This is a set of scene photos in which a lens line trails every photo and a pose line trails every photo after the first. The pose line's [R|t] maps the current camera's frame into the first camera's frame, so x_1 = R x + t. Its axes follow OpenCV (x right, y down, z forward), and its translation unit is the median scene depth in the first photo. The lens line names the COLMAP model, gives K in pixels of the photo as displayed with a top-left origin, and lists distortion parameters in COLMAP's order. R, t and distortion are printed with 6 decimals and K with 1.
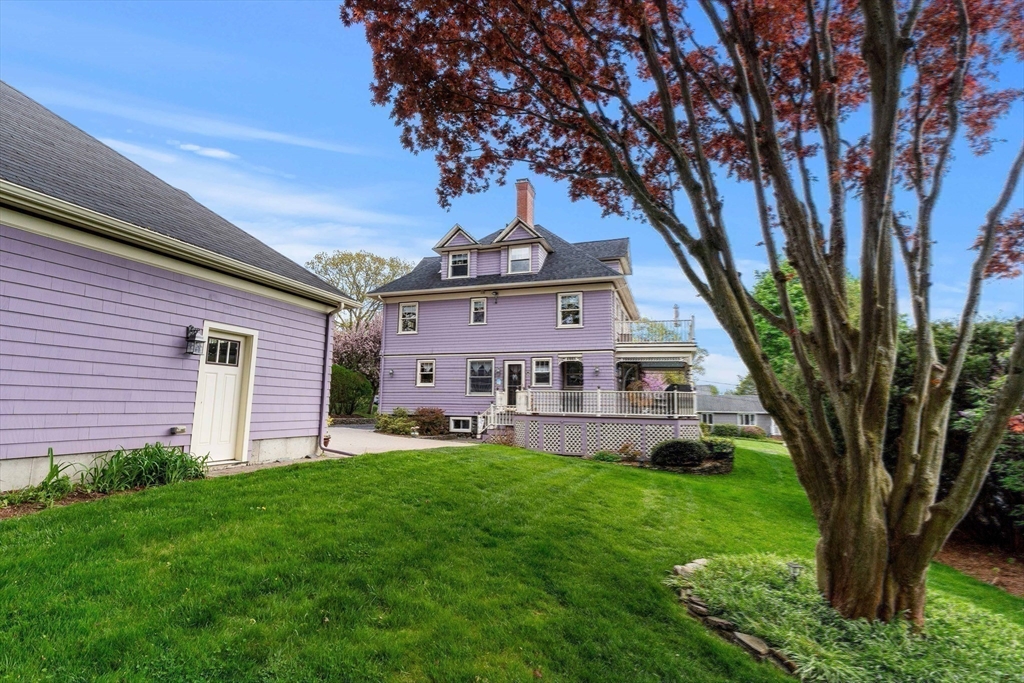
lens RADIAL K [[463.9, 0, 513.1], [0, 463.9, 341.8], [0, 0, 1]] dist [-0.001011, -0.000059]
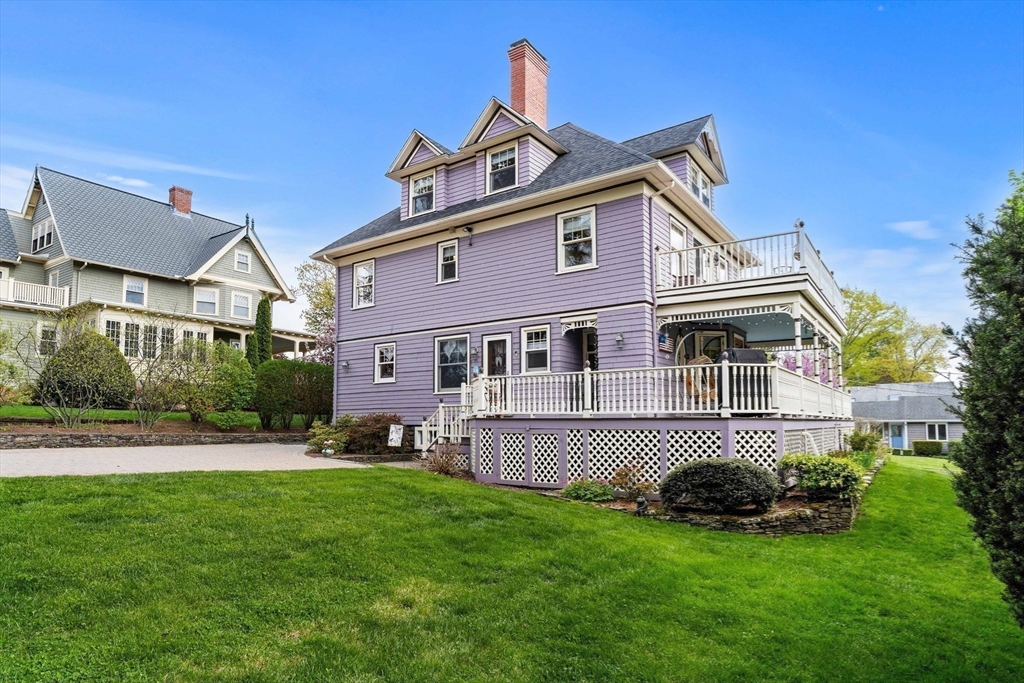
lens RADIAL K [[580.6, 0, 501.6], [0, 580.6, 374.1], [0, 0, 1]] dist [0.002468, 0.000210]
pose [[0.958411, -0.041561, -0.282349, 0.229079], [0.056575, 0.997373, 0.045231, 0.059889], [0.279728, -0.059324, 0.958245, 0.264153]]
